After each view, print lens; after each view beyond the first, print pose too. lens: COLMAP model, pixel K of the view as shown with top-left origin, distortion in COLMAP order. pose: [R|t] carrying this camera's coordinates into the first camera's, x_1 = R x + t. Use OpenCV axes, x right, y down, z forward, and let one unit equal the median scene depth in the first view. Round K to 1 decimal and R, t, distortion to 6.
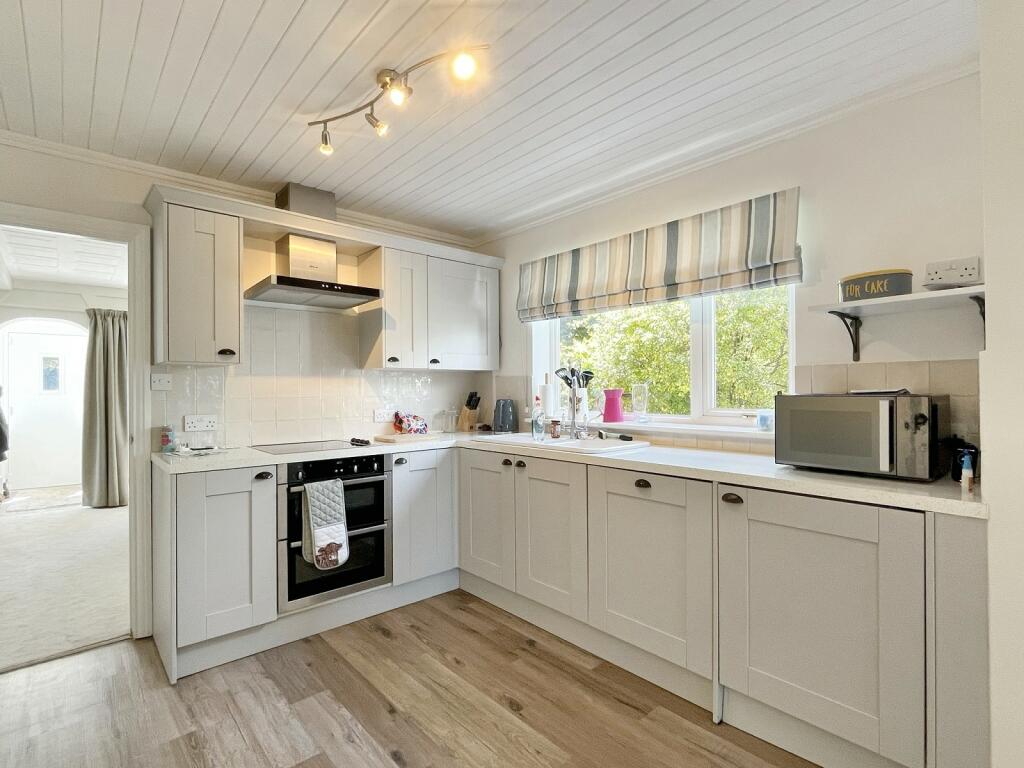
lens RADIAL K [[508.1, 0, 515.1], [0, 508.1, 388.6], [0, 0, 1]] dist [-0.006106, -0.001144]
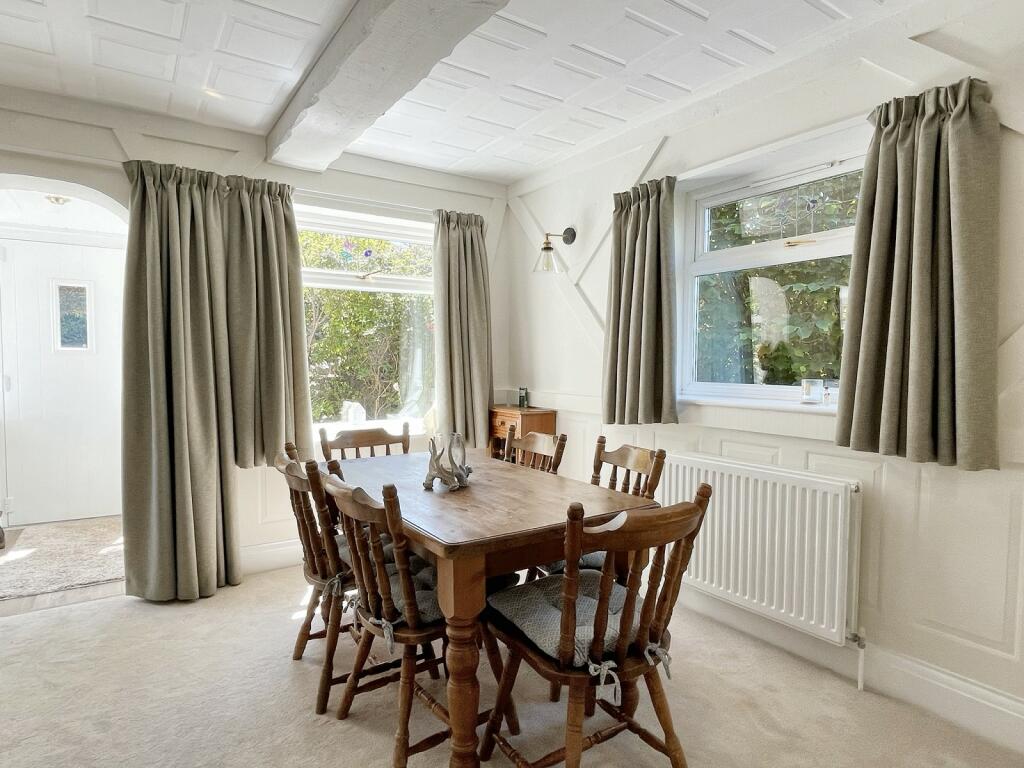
lens RADIAL K [[578.4, 0, 509.8], [0, 578.4, 384.8], [0, 0, 1]] dist [0.002343, -0.000958]
pose [[0.990694, 0.016475, -0.135110, -0.296892], [-0.009431, 0.998570, 0.052612, 0.005644], [0.135783, -0.050848, 0.989433, 0.359572]]
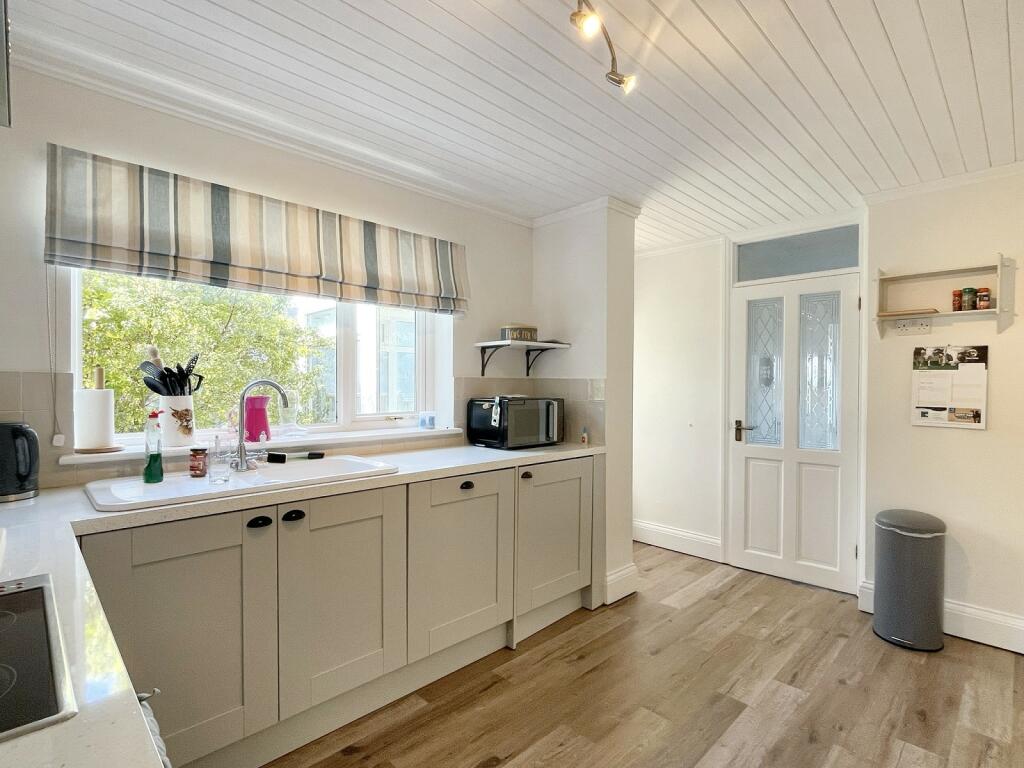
lens RADIAL K [[508.1, 0, 512.6], [0, 508.1, 391.8], [0, 0, 1]] dist [-0.006106, -0.001144]
pose [[-0.051064, -0.007050, 0.998670, -0.732613], [-0.005227, 0.999963, 0.006792, -0.016630], [-0.998682, -0.004874, -0.051099, 0.852188]]
